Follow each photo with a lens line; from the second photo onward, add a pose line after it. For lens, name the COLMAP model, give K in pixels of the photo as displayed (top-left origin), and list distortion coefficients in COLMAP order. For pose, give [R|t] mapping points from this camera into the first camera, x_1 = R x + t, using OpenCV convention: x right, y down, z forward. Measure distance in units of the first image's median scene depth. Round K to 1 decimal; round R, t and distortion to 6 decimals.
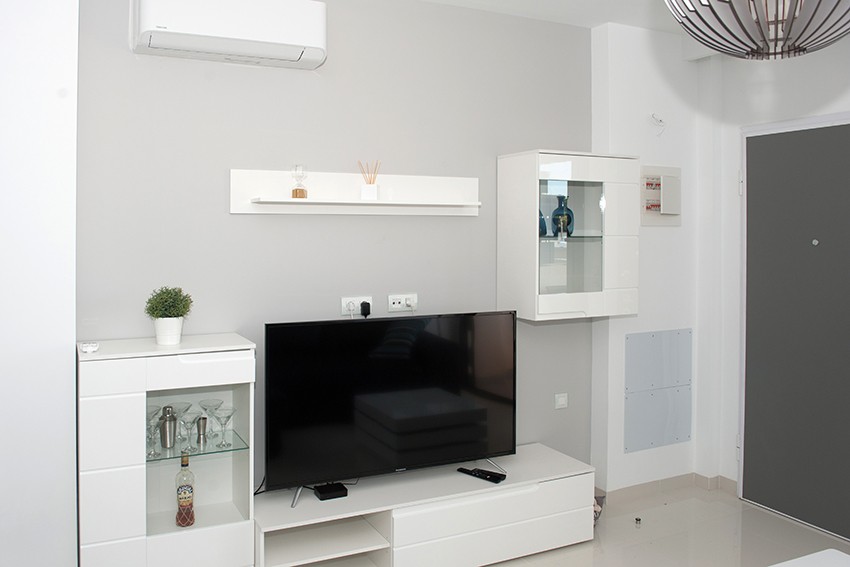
lens RADIAL K [[628.9, 0, 425.0], [0, 628.9, 240.6], [0, 0, 1]] dist [-0.039453, 0.000397]
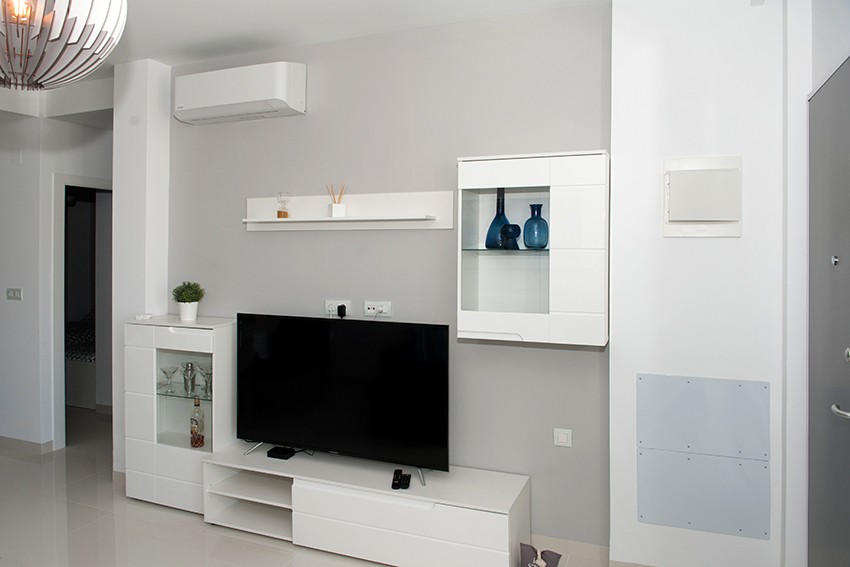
lens RADIAL K [[615.3, 0, 444.6], [0, 615.3, 253.8], [0, 0, 1]] dist [-0.047879, -0.002260]
pose [[0.703246, 0.008805, -0.710892, 0.869107], [-0.011154, 0.999937, 0.001351, -0.000758], [0.710859, 0.006979, 0.703300, 0.344346]]
